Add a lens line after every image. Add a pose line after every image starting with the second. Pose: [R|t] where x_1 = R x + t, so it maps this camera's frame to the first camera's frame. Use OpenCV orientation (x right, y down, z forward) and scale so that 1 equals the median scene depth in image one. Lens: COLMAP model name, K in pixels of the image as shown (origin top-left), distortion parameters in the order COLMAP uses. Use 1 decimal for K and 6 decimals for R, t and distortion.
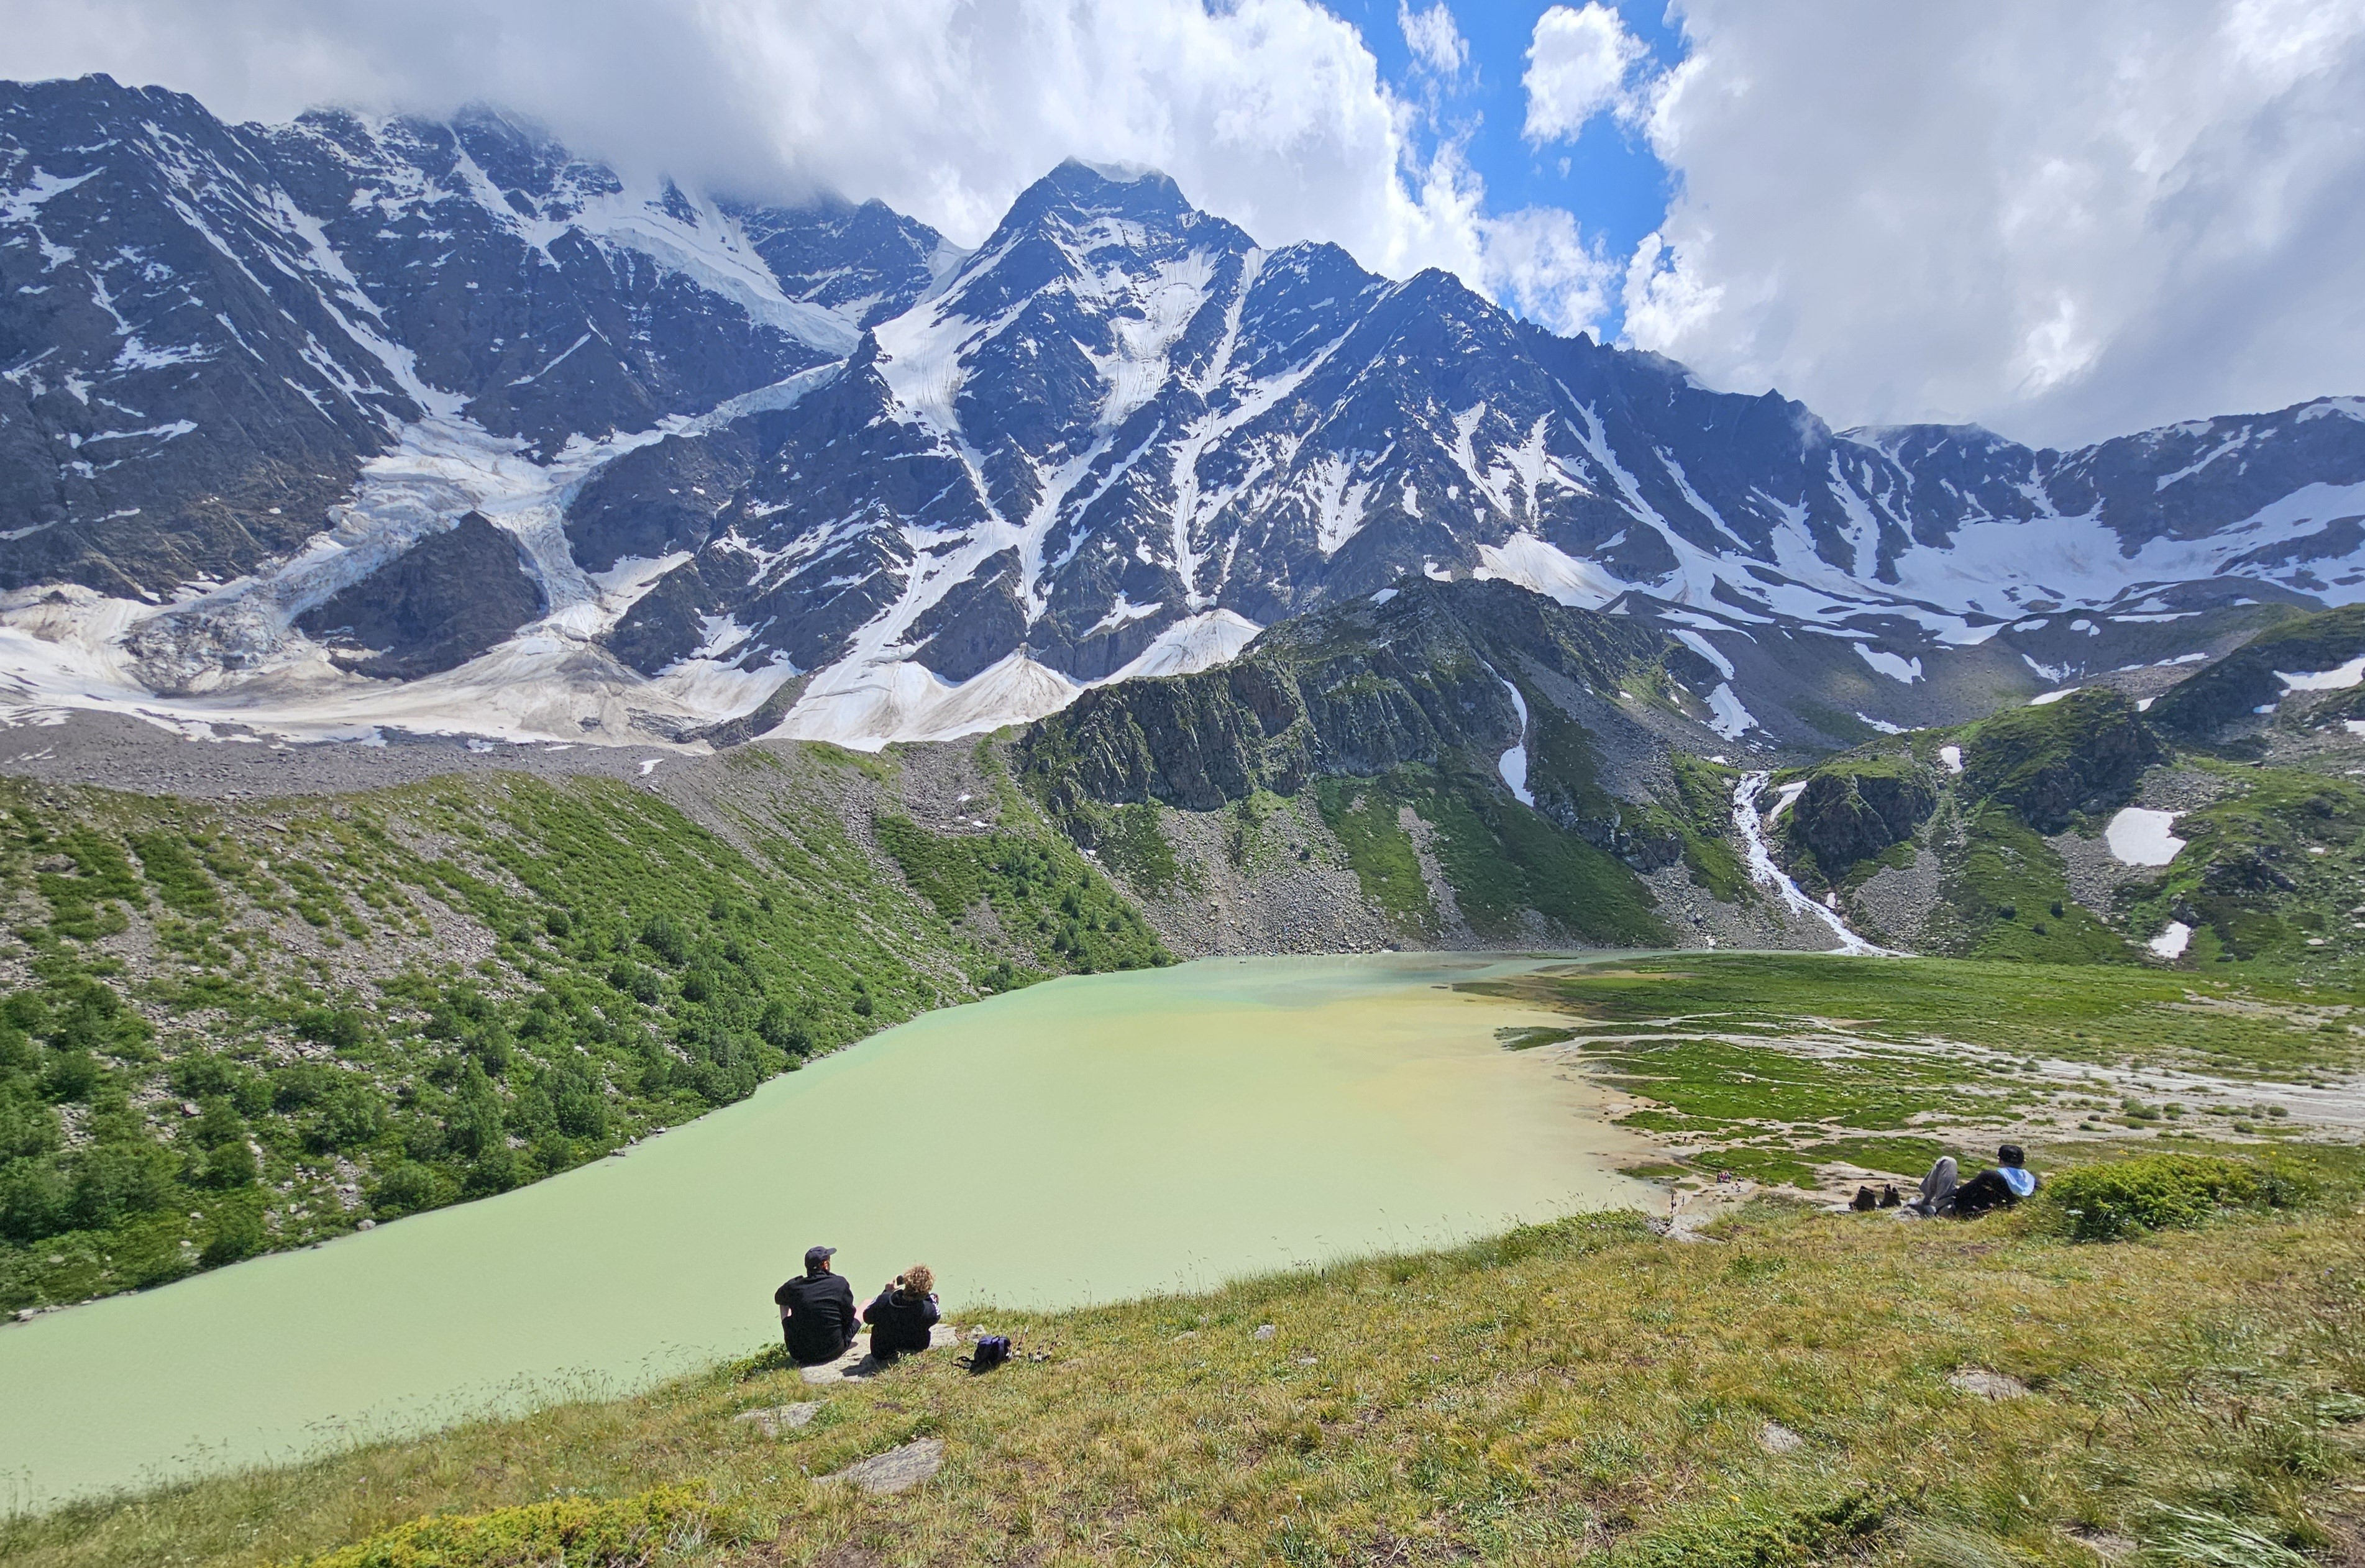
lens RADIAL K [[1015.5, 0, 1248.6], [0, 1015.5, 934.8], [0, 0, 1]] dist [-0.003380, -0.000839]
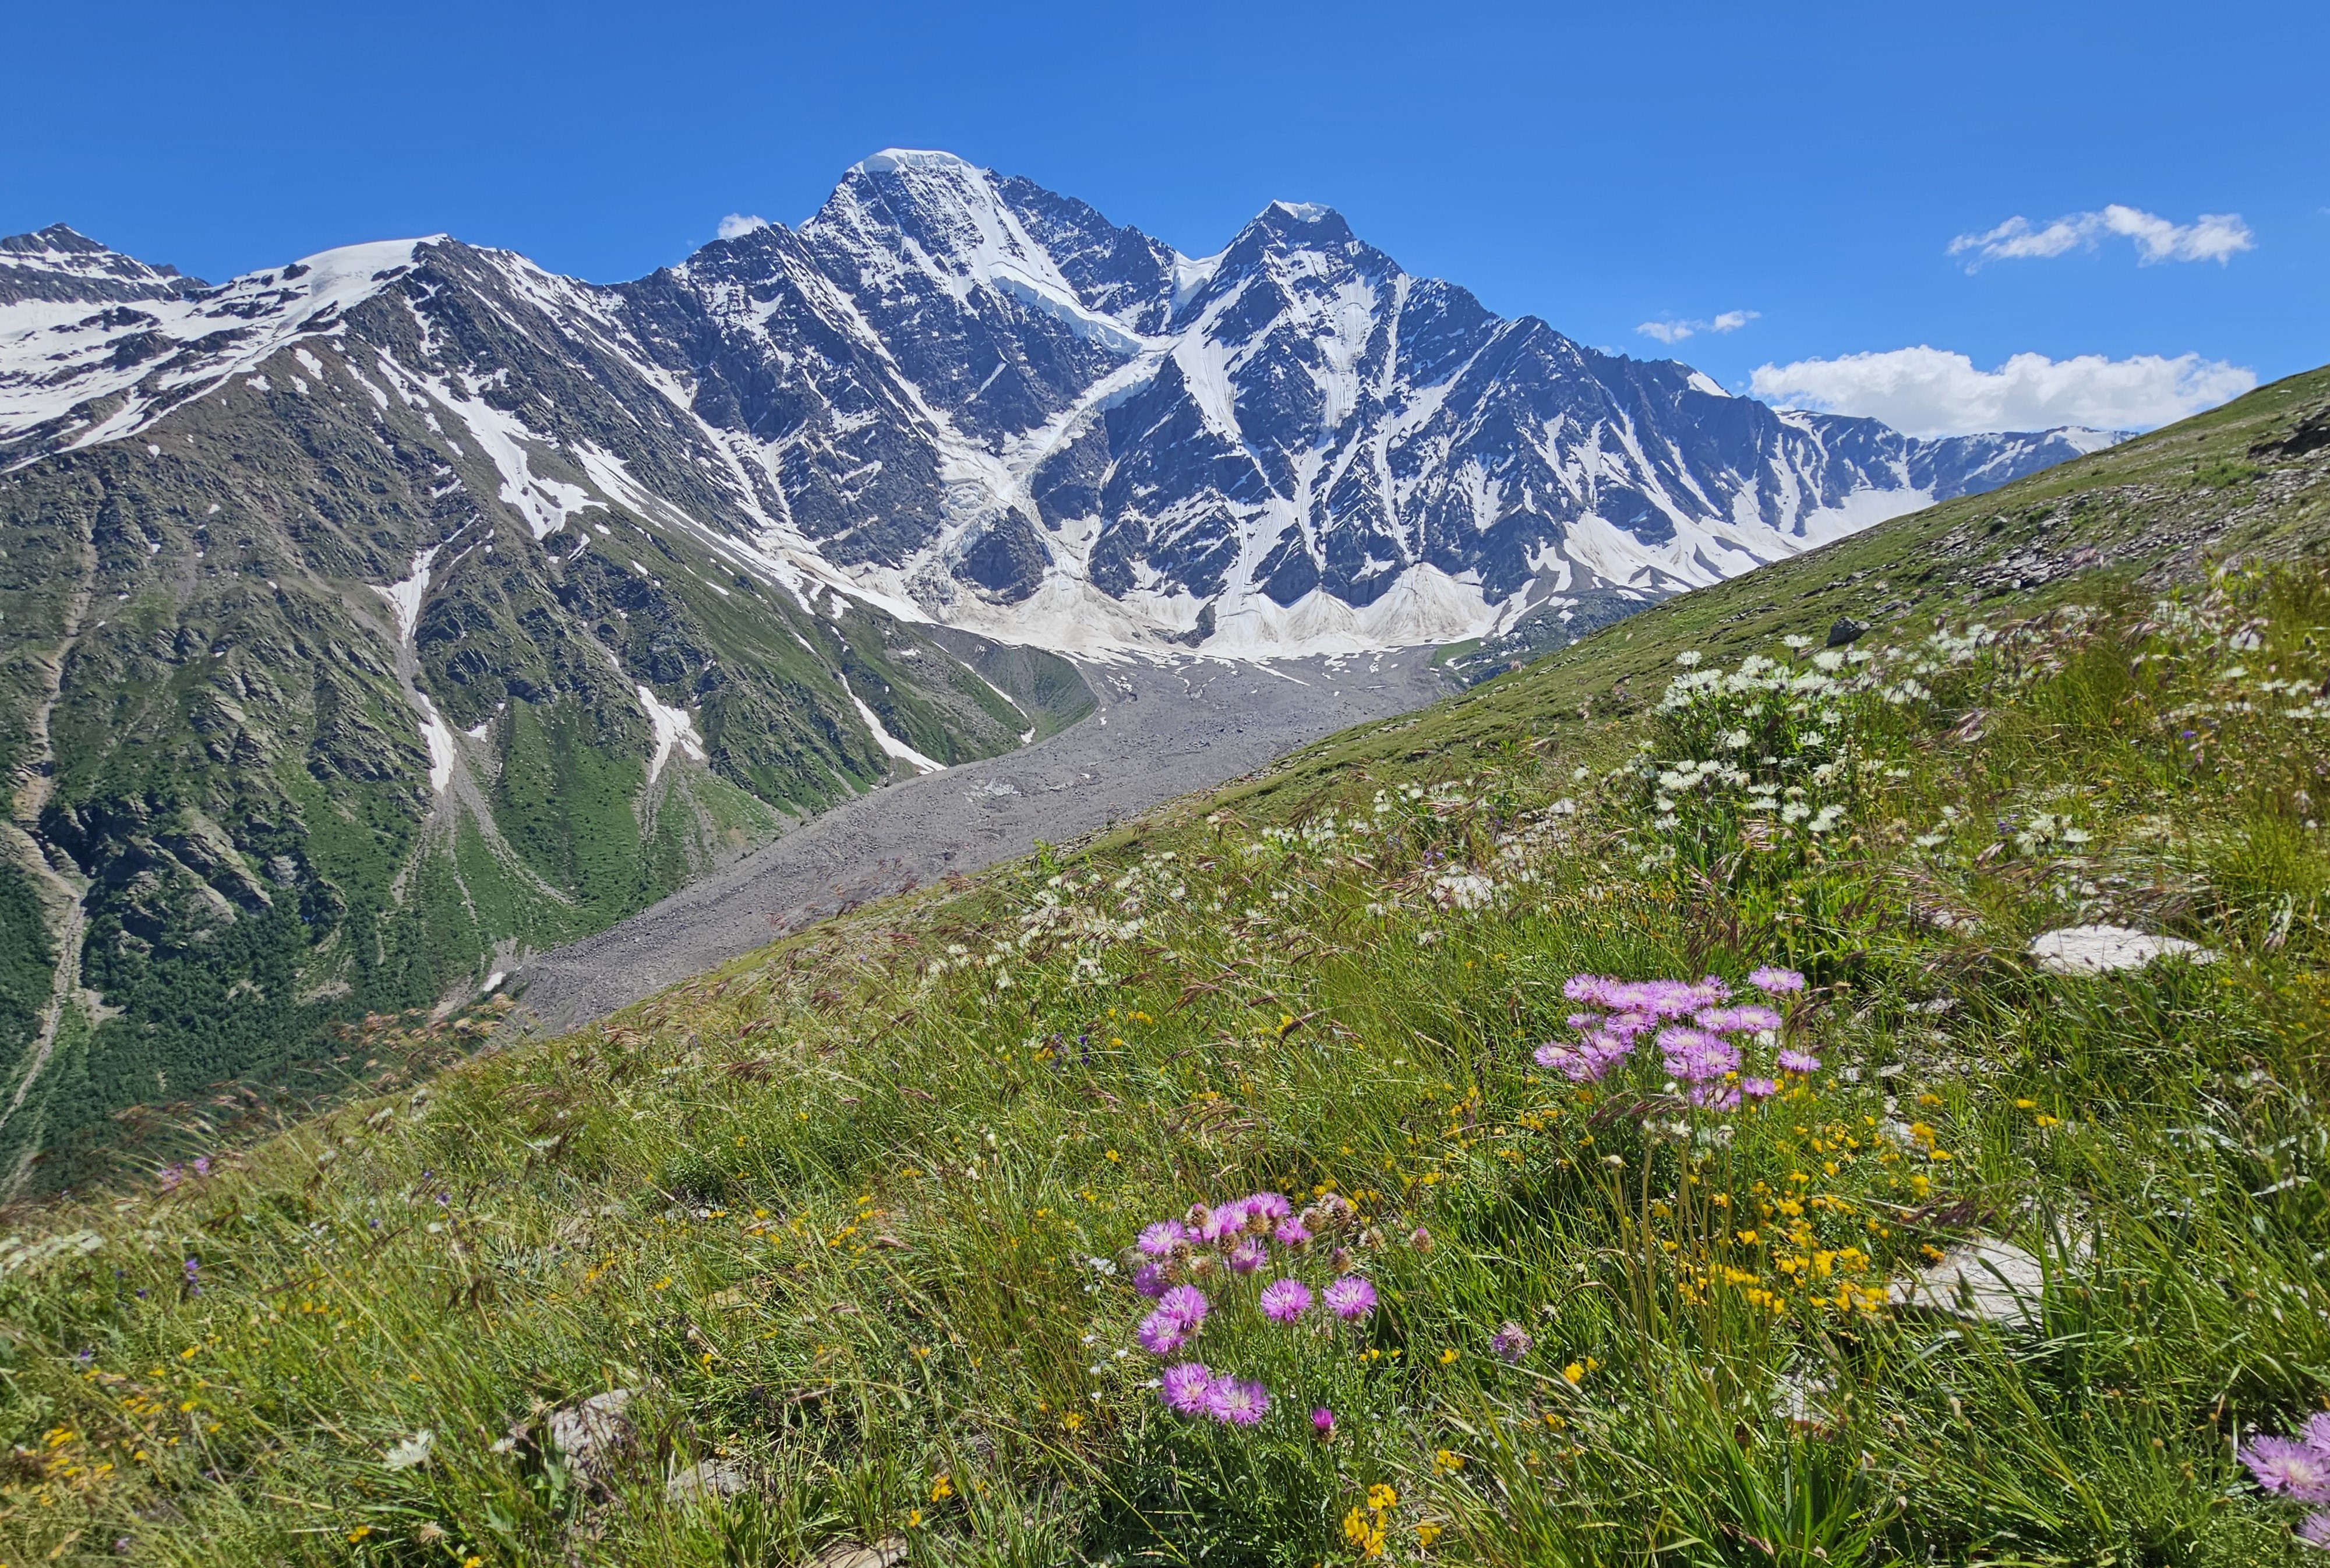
lens RADIAL K [[1066.3, 0, 1173.7], [0, 1066.3, 883.5], [0, 0, 1]] dist [-0.007747, 0.002960]
pose [[0.999832, 0.007253, -0.016854, -0.395435], [-0.005031, 0.991720, 0.128318, 0.008692], [0.017645, -0.128212, 0.991590, -0.887511]]
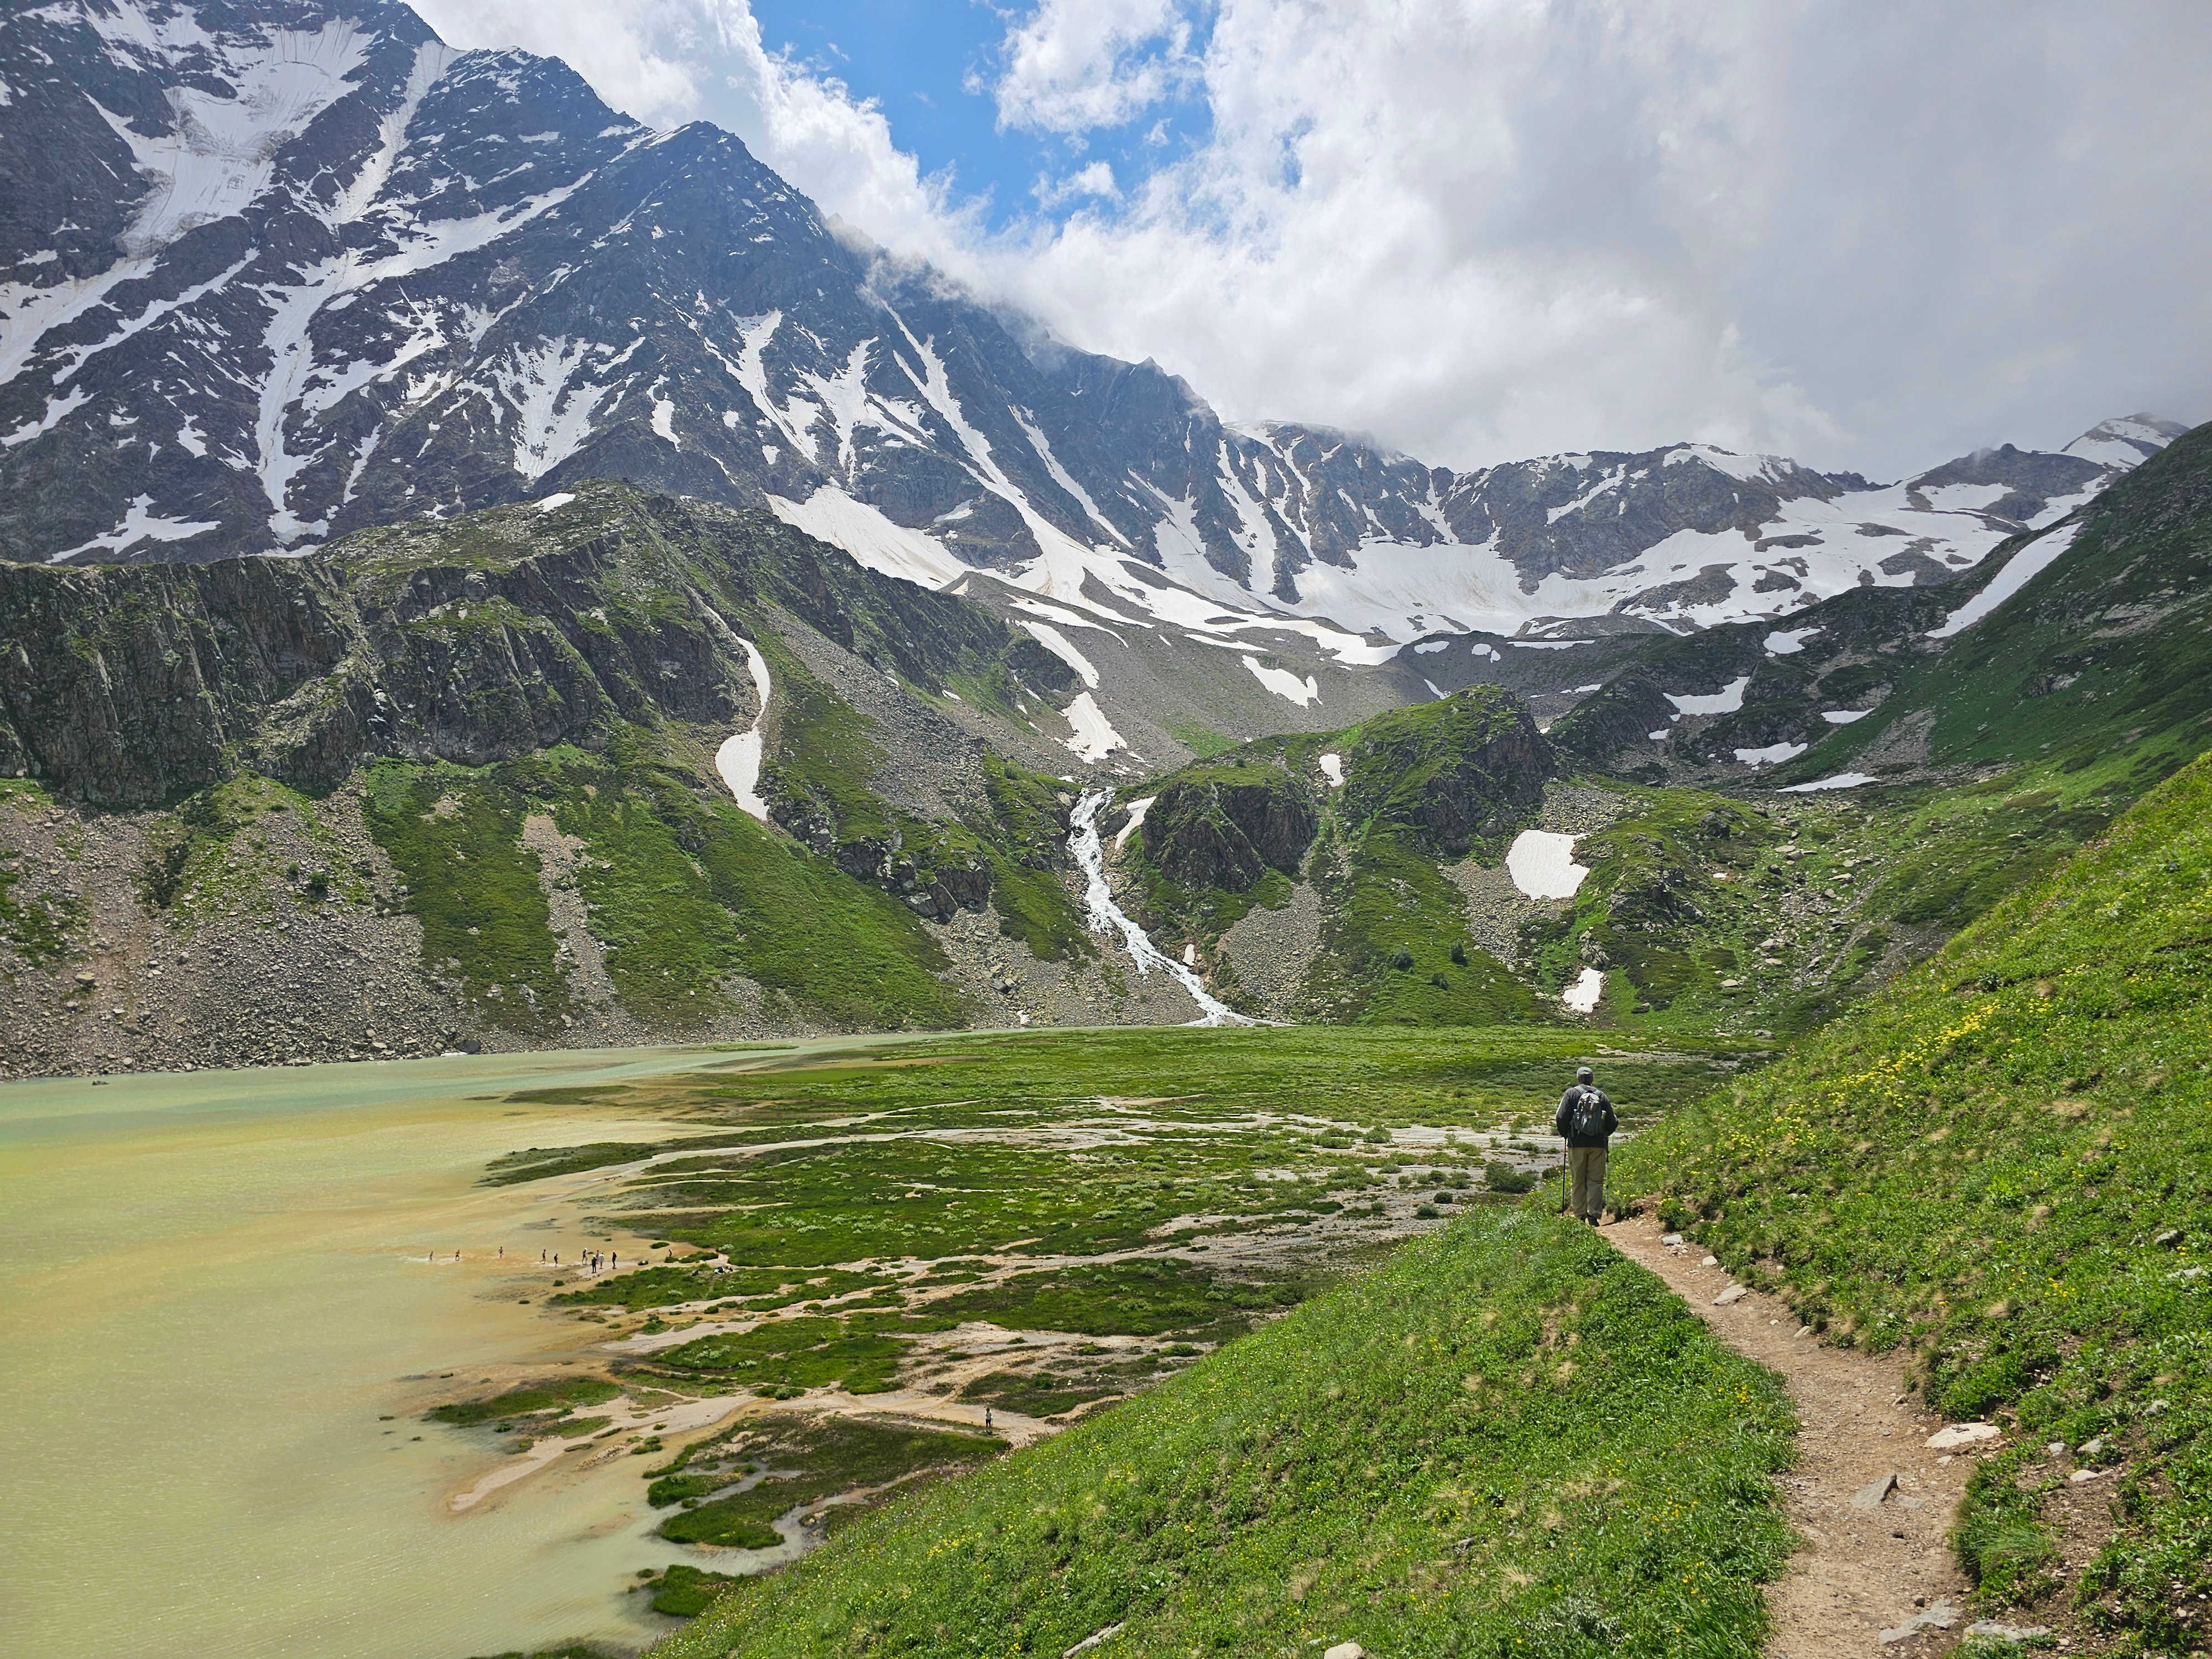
lens RADIAL K [[1465.6, 0, 1113.7], [0, 1465.6, 827.4], [0, 0, 1]] dist [0.070843, -0.053692]
pose [[0.915292, 0.021006, 0.402242, 0.039168], [0.048366, 0.985682, -0.161530, 0.012033], [-0.399876, 0.167302, 0.901171, 0.034734]]
